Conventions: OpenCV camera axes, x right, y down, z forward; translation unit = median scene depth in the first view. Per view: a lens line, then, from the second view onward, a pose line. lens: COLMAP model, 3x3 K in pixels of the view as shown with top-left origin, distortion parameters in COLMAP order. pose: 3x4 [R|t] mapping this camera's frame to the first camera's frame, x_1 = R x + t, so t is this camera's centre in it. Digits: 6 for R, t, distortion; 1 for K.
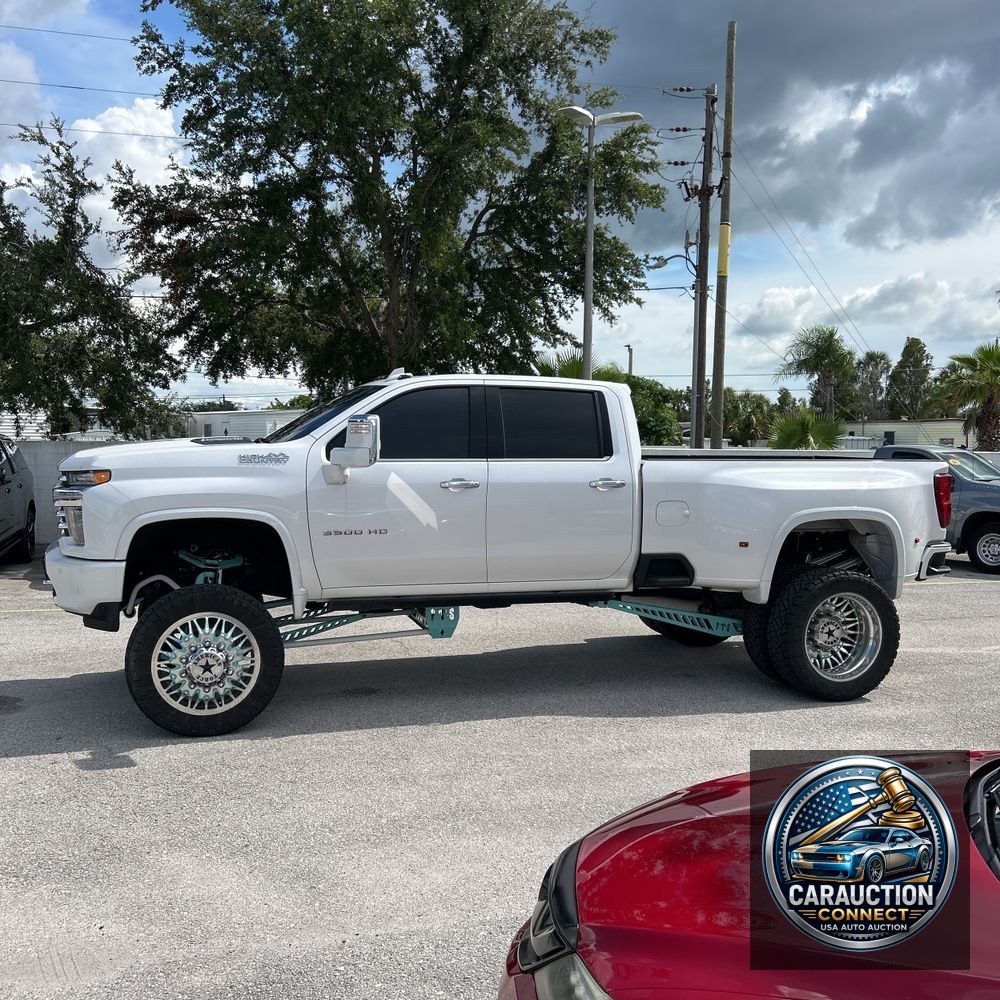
lens RADIAL K [[1007.4, 0, 508.3], [0, 1007.4, 503.8], [0, 0, 1]] dist [0.144147, -0.463666]
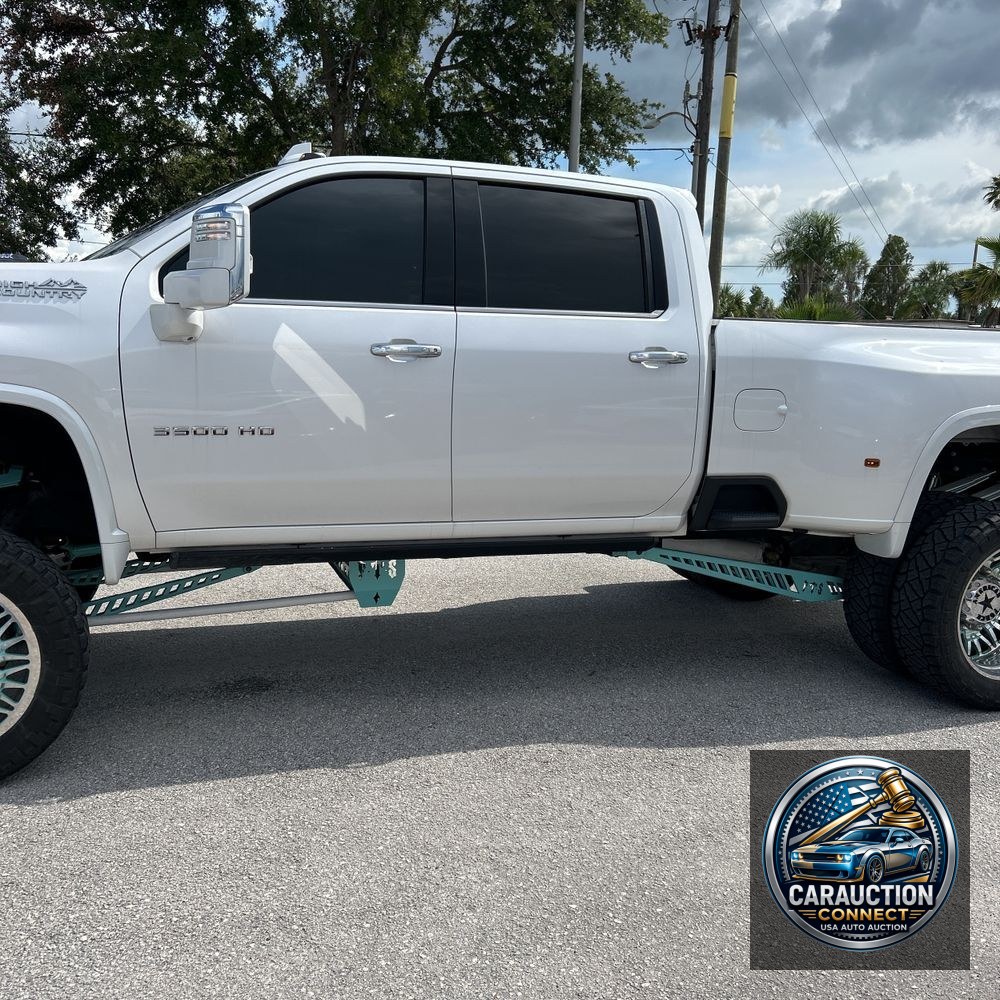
lens RADIAL K [[1013.6, 0, 500.0], [0, 1013.6, 500.0], [0, 0, 1]] dist [0.025762, -0.025761]
pose [[0.999265, 0.017479, 0.034129, -0.005169], [-0.020667, 0.995223, 0.095412, 0.003527], [-0.032298, -0.096047, 0.994853, 0.164042]]
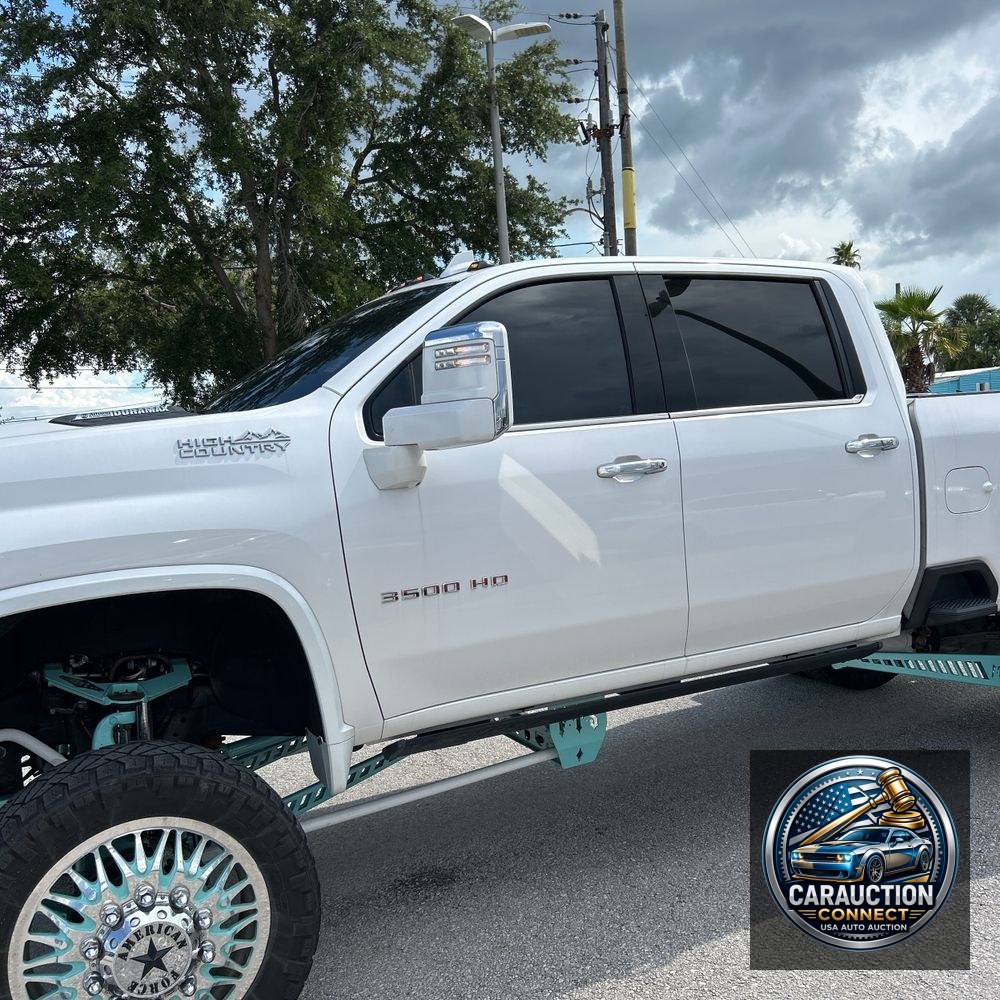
lens RADIAL K [[1012.5, 0, 515.6], [0, 1012.5, 500.5], [0, 0, 1]] dist [0.021401, -0.010153]
pose [[0.982351, -0.092084, 0.162808, -0.071409], [0.092282, 0.995713, 0.006364, -0.004503], [-0.162696, 0.008773, 0.986637, 0.201059]]
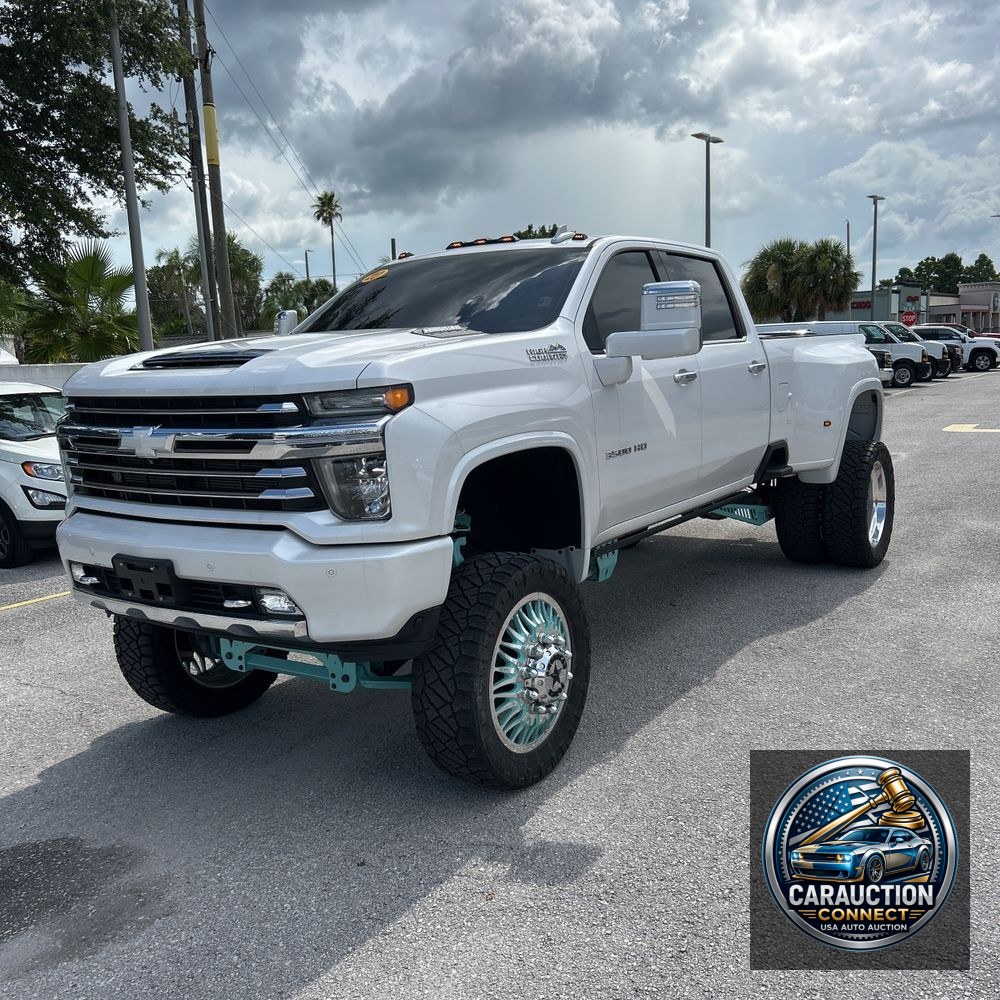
lens RADIAL K [[1013.6, 0, 500.0], [0, 1013.6, 500.0], [0, 0, 1]] dist [0.025762, -0.025761]
pose [[0.775850, -0.140043, 0.615178, -0.251490], [0.092005, 0.989744, 0.109278, -0.008978], [-0.624173, -0.028184, 0.780778, 0.182977]]
